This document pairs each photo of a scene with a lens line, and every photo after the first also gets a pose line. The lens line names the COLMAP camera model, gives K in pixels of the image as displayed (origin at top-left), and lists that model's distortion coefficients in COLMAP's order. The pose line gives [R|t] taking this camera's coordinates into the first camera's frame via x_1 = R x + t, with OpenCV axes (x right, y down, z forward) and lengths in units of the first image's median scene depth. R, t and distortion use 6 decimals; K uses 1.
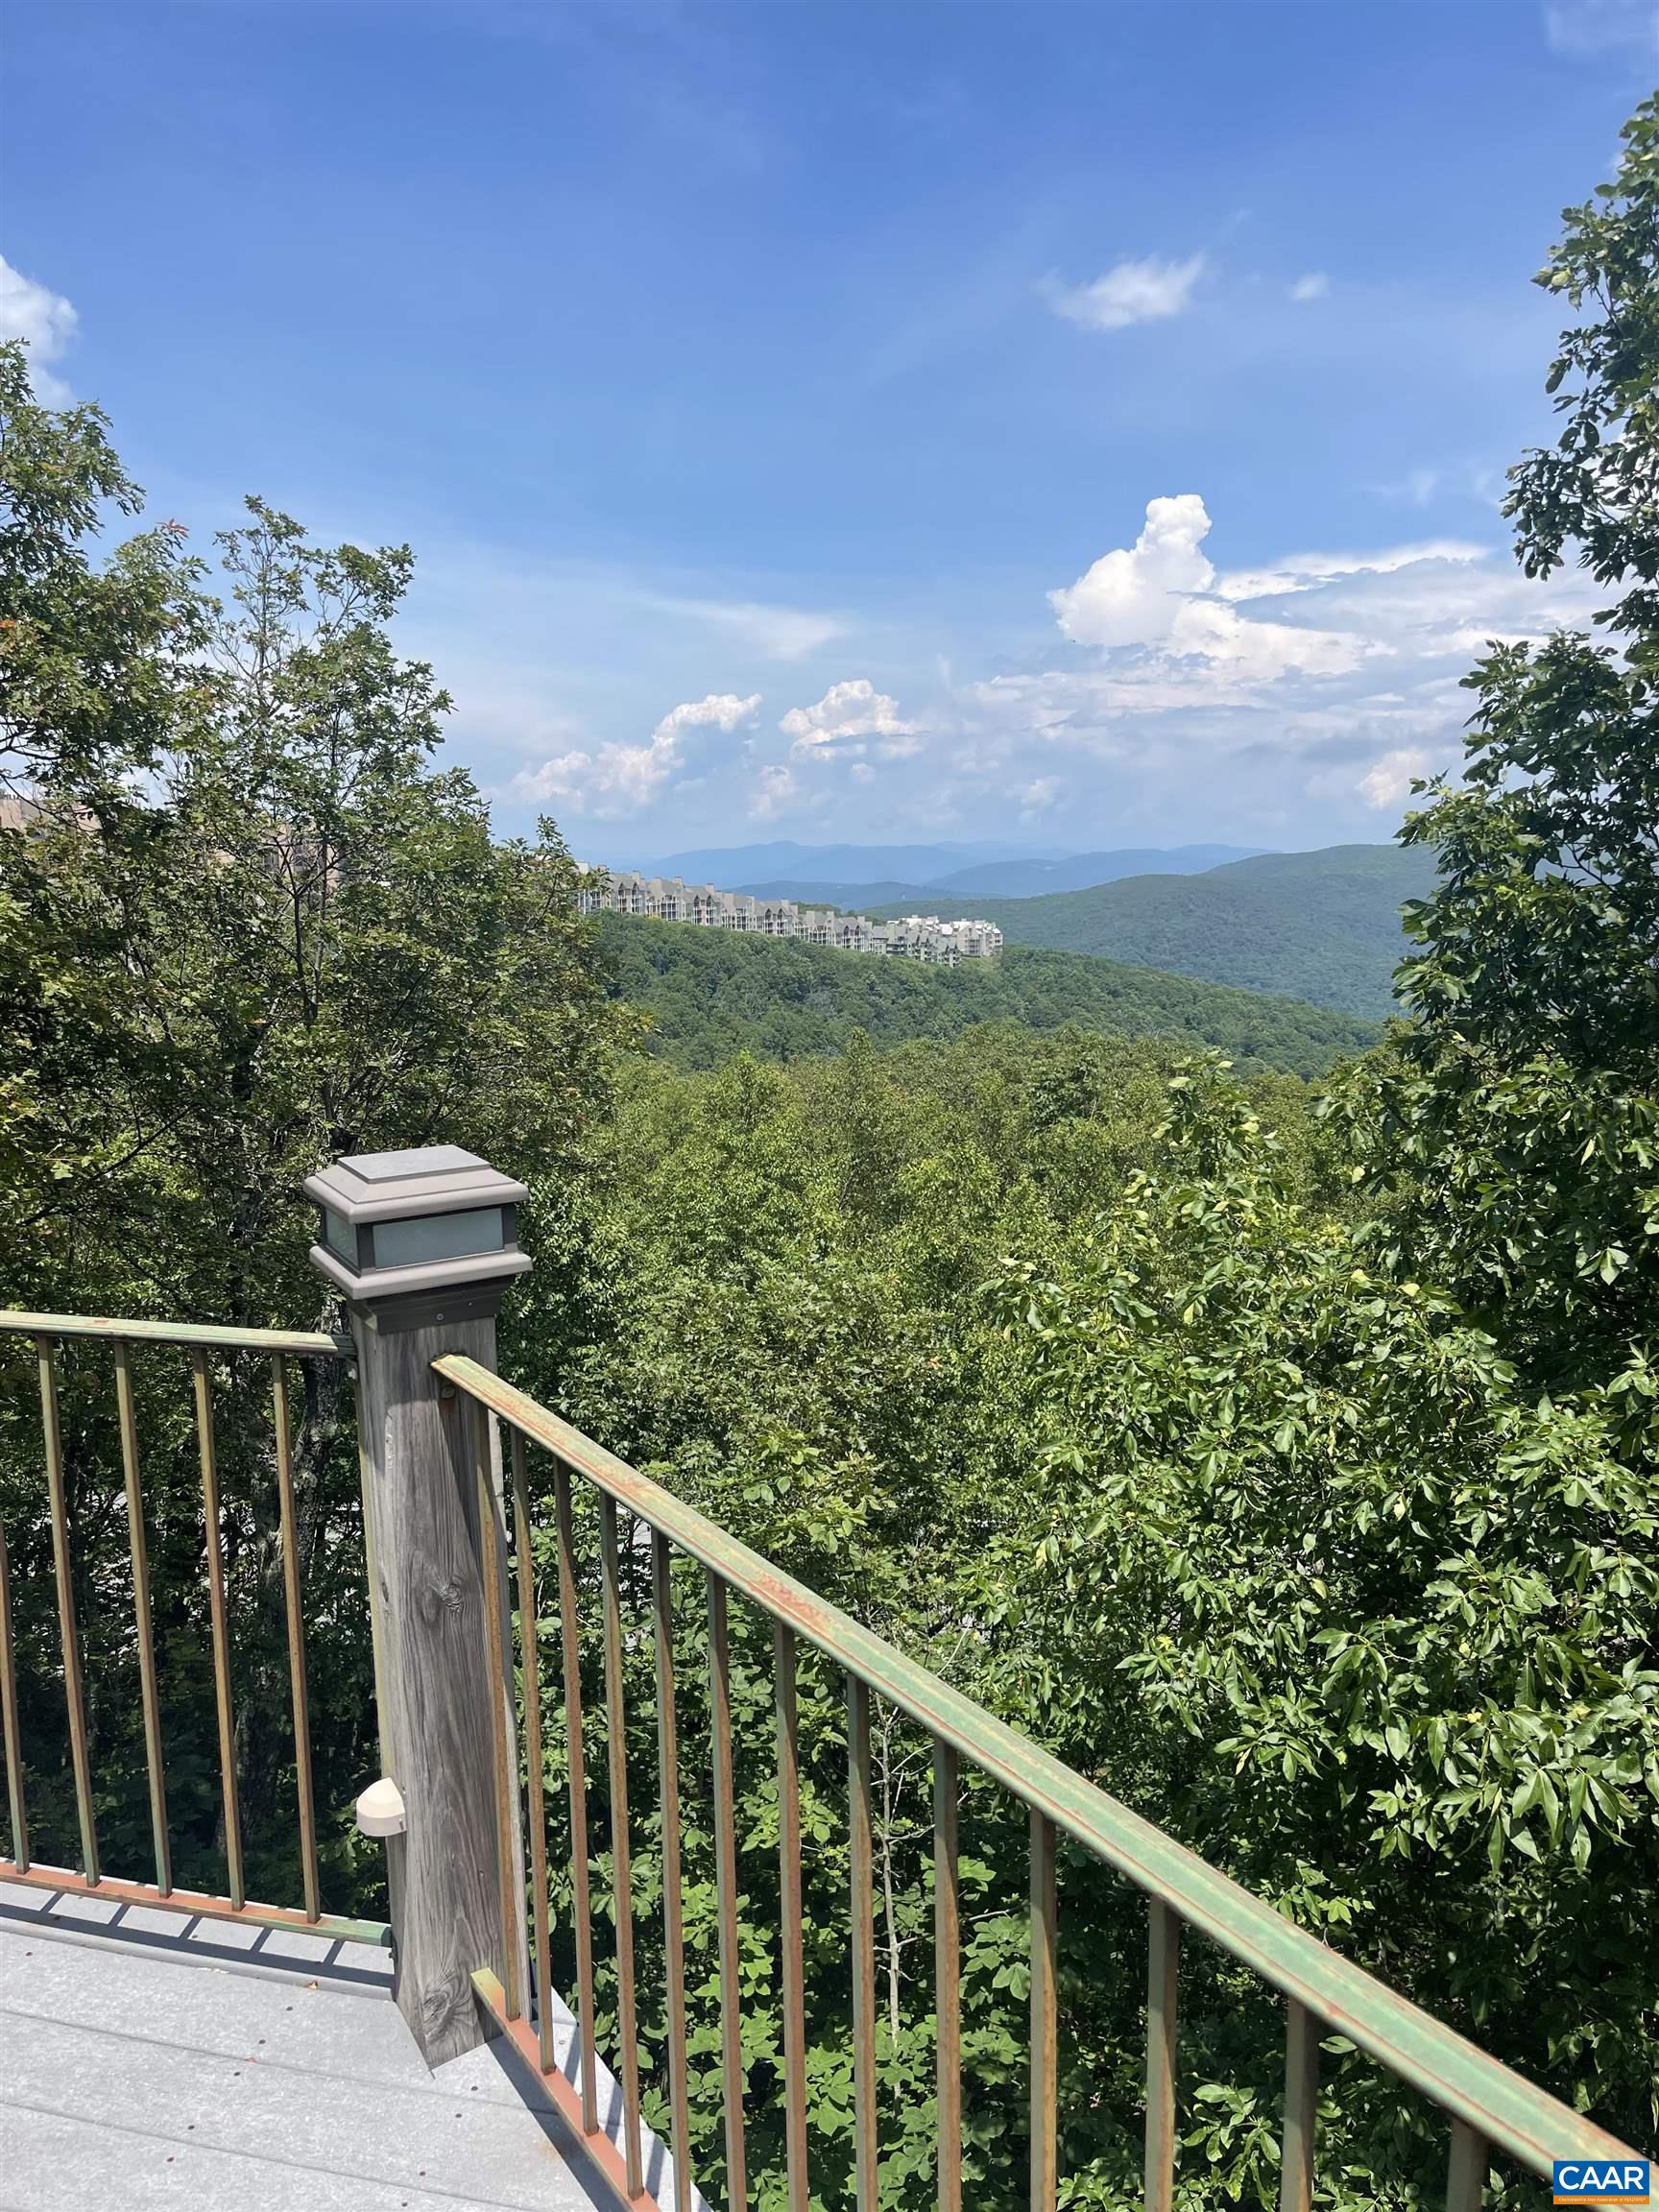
lens RADIAL K [[1664.9, 0, 838.2], [0, 1664.9, 1139.8], [0, 0, 1]] dist [0.074090, -0.105401]
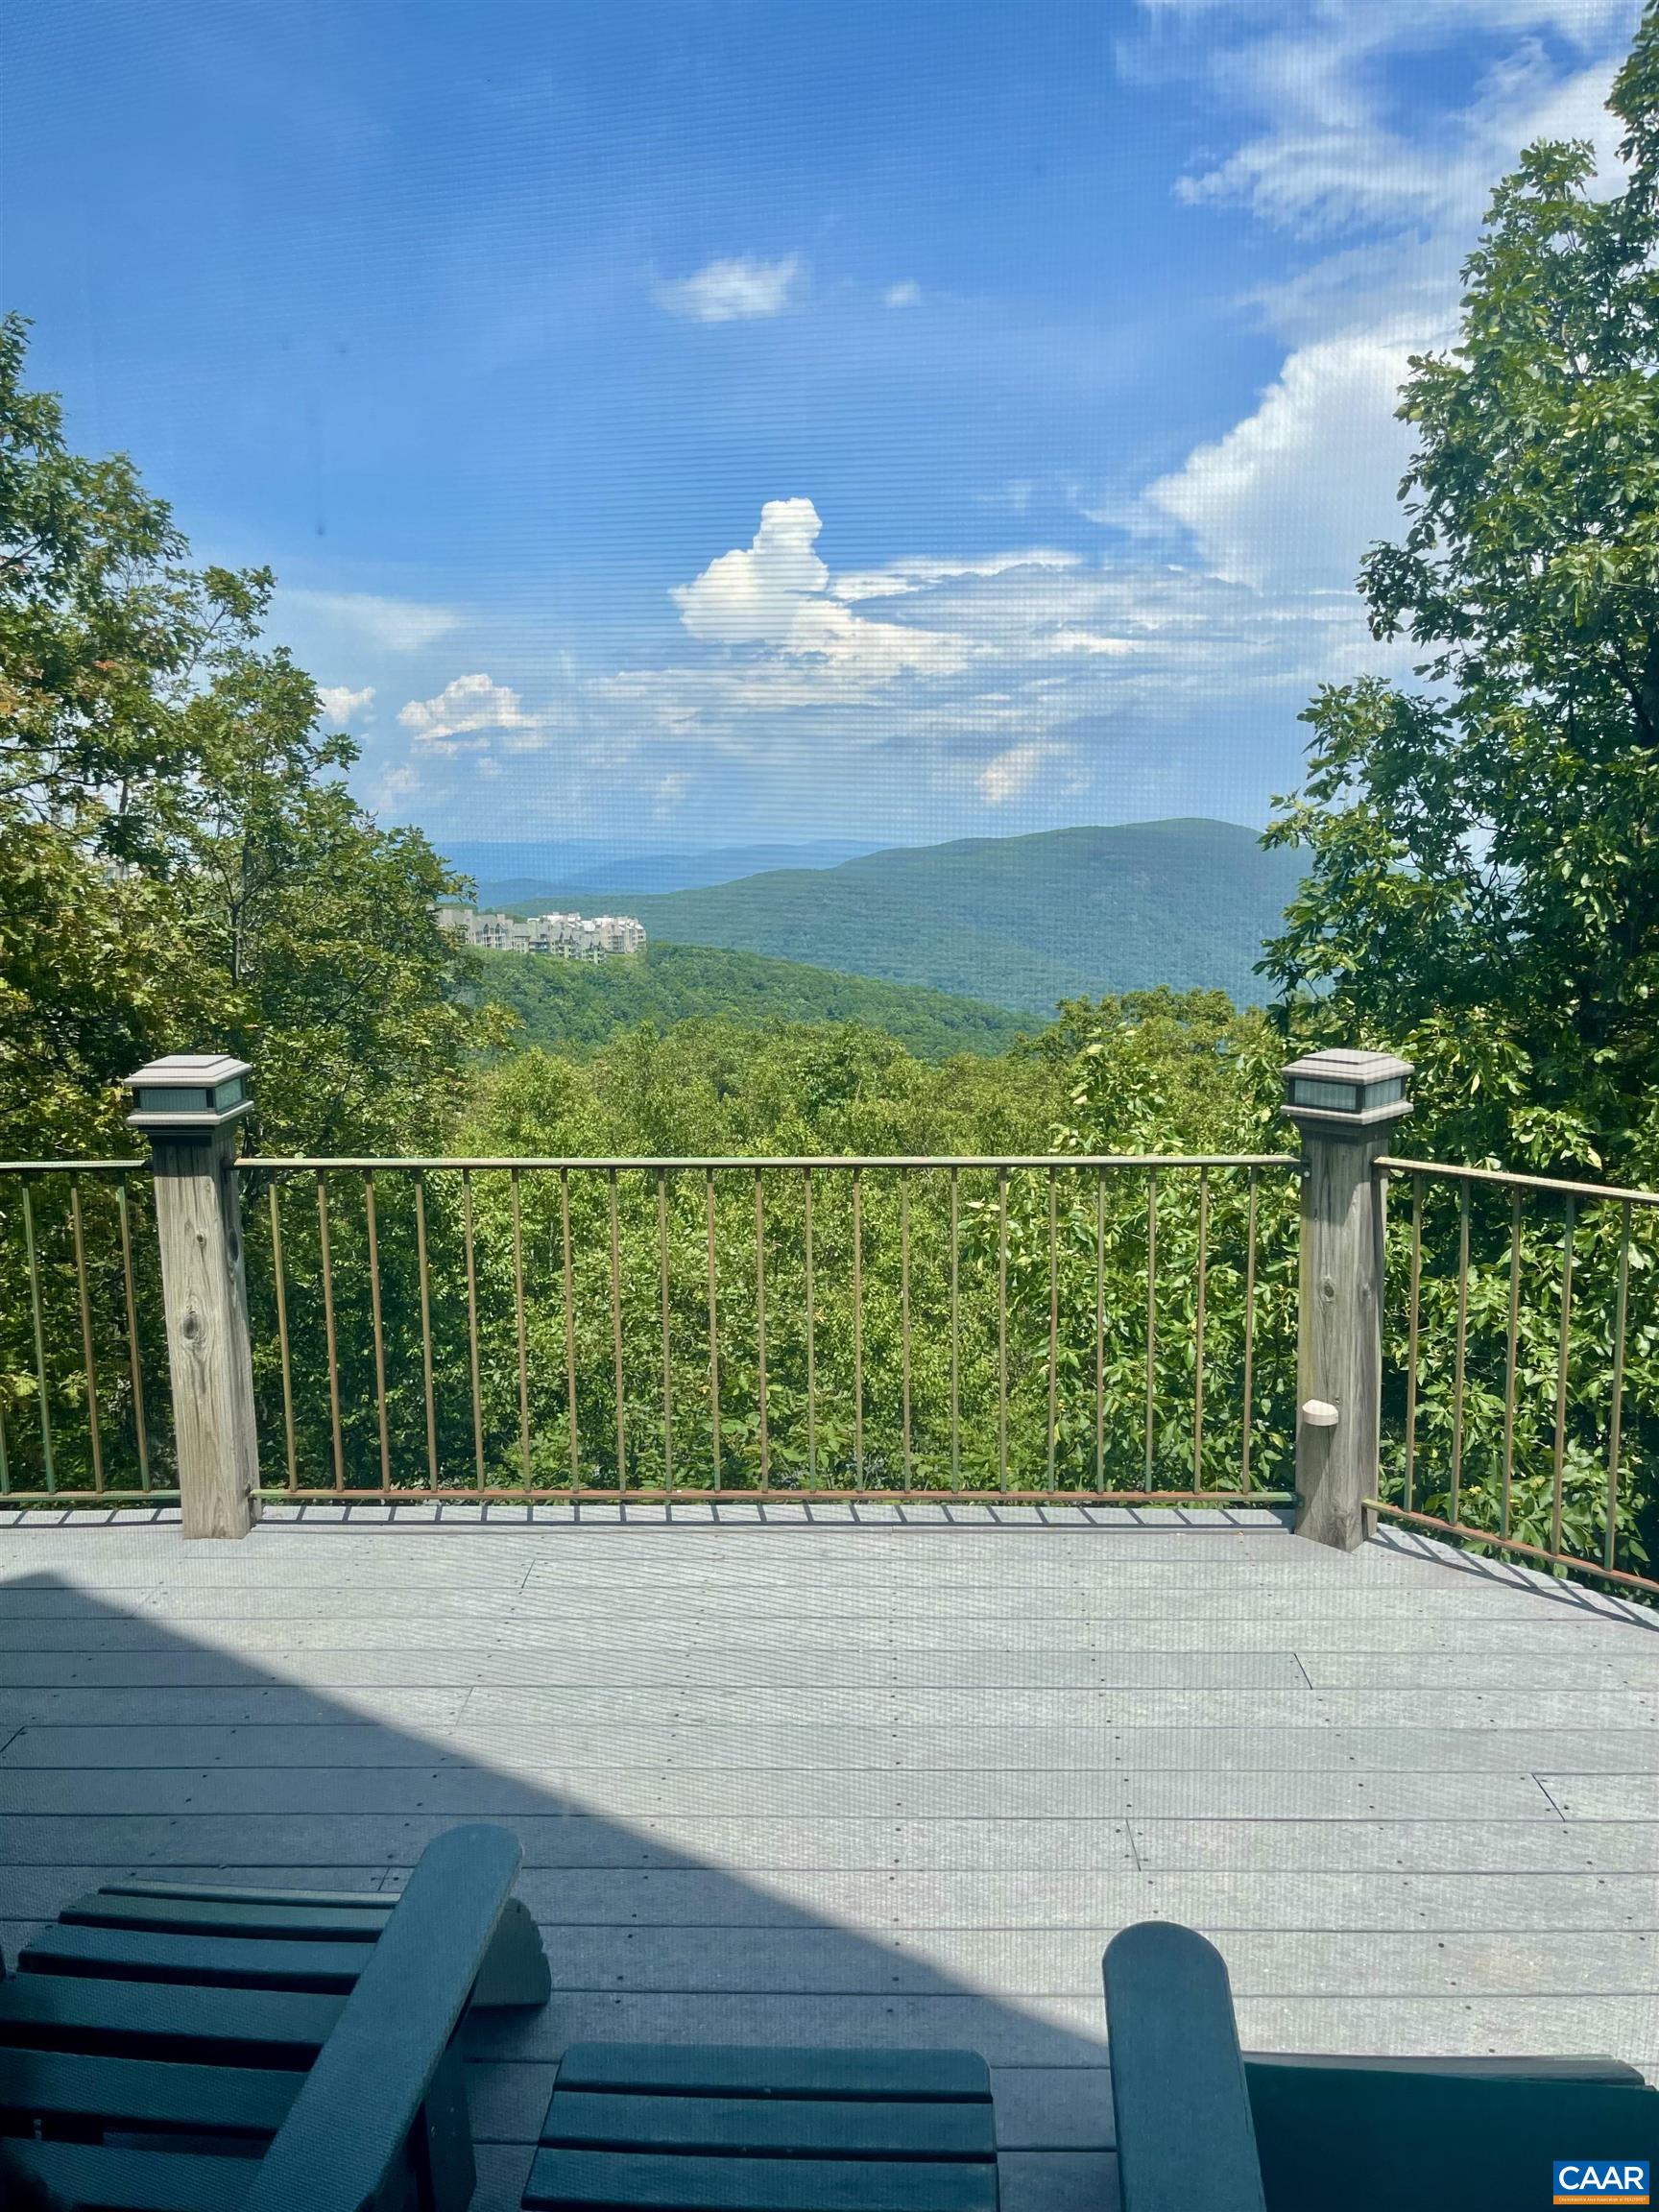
lens RADIAL K [[1676.5, 0, 824.4], [0, 1676.5, 1135.4], [0, 0, 1]] dist [0.002910, -0.001352]
pose [[0.979423, -0.043664, 0.197039, -0.262954], [0.043784, 0.999034, 0.003751, 0.017020], [-0.197013, 0.004953, 0.980388, -0.156433]]
